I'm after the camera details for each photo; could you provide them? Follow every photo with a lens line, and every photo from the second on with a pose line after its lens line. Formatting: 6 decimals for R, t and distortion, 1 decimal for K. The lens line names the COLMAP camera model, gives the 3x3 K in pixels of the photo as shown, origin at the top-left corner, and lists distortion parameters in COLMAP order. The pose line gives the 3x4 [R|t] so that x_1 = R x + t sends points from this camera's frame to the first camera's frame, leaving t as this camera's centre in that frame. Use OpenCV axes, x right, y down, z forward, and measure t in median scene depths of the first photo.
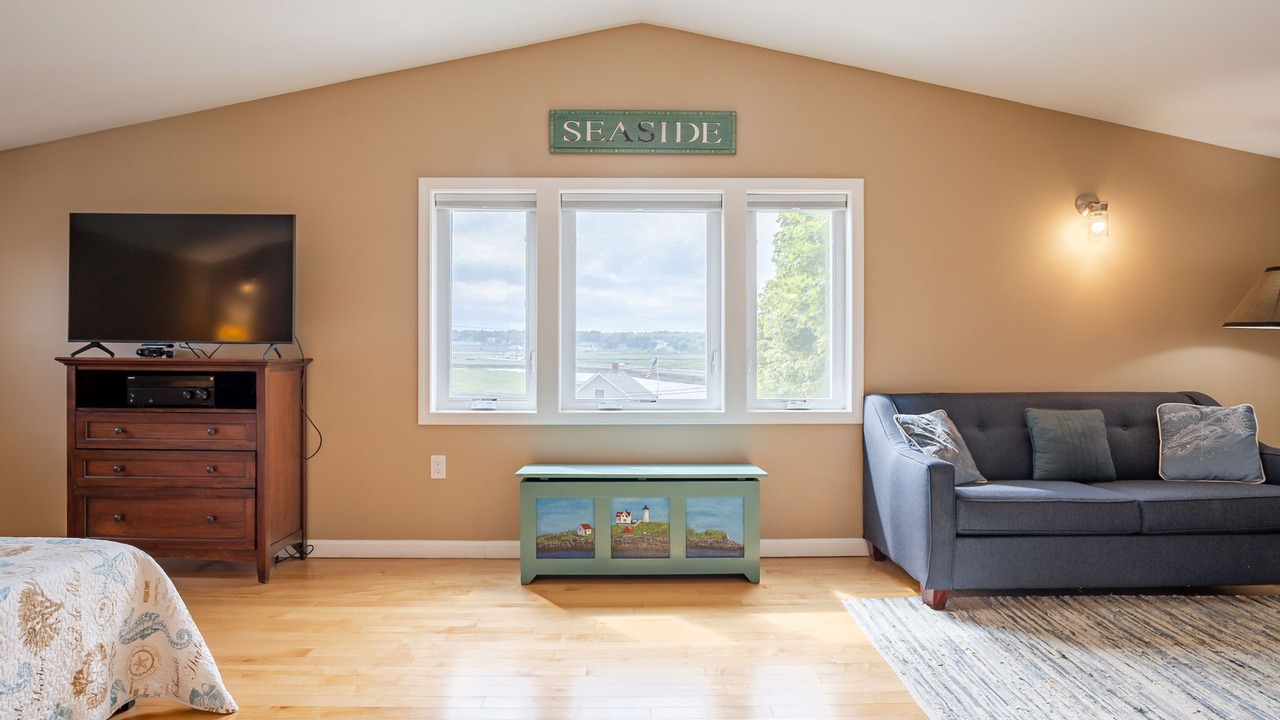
lens RADIAL K [[778.4, 0, 638.2], [0, 778.4, 341.8], [0, 0, 1]] dist [-0.069298, 0.062815]
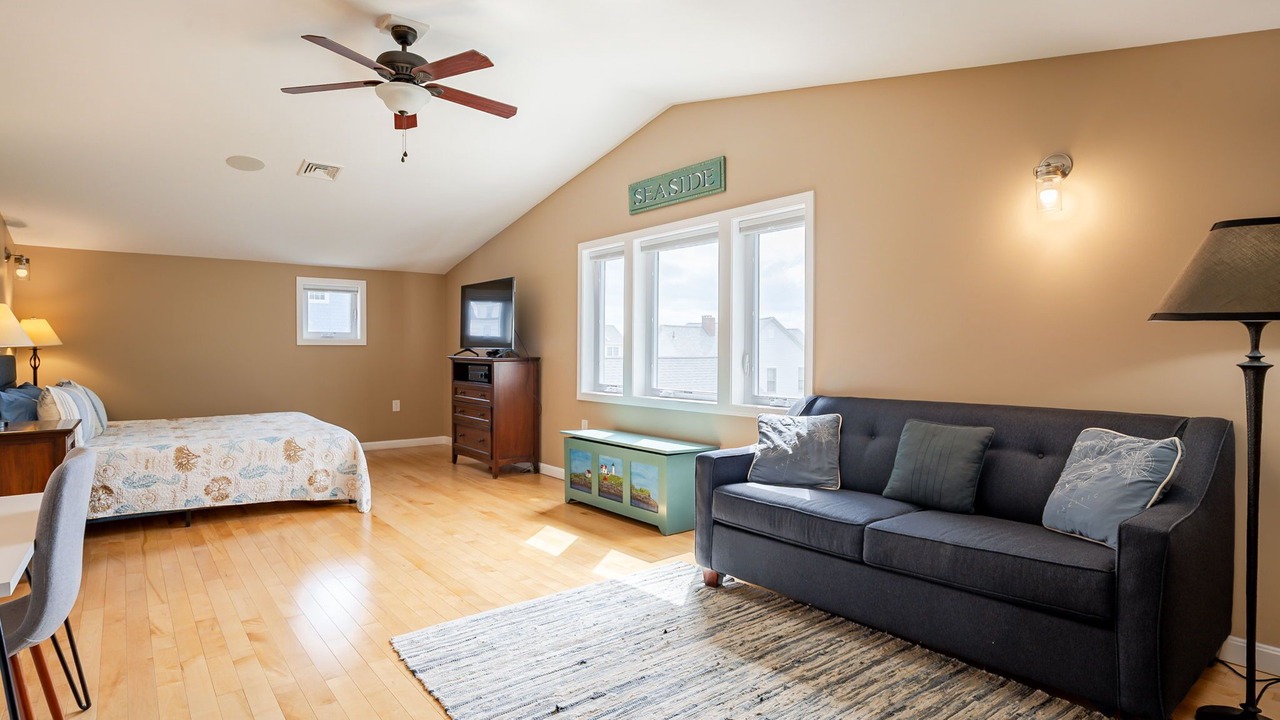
lens RADIAL K [[649.9, 0, 640.0], [0, 649.9, 360.0], [0, 0, 1]] dist [-0.048027, 0.020924]
pose [[0.619348, 0.010043, -0.785052, 0.966714], [0.007045, 0.999807, 0.018348, 0.001699], [0.785085, -0.016894, 0.619158, 0.308365]]
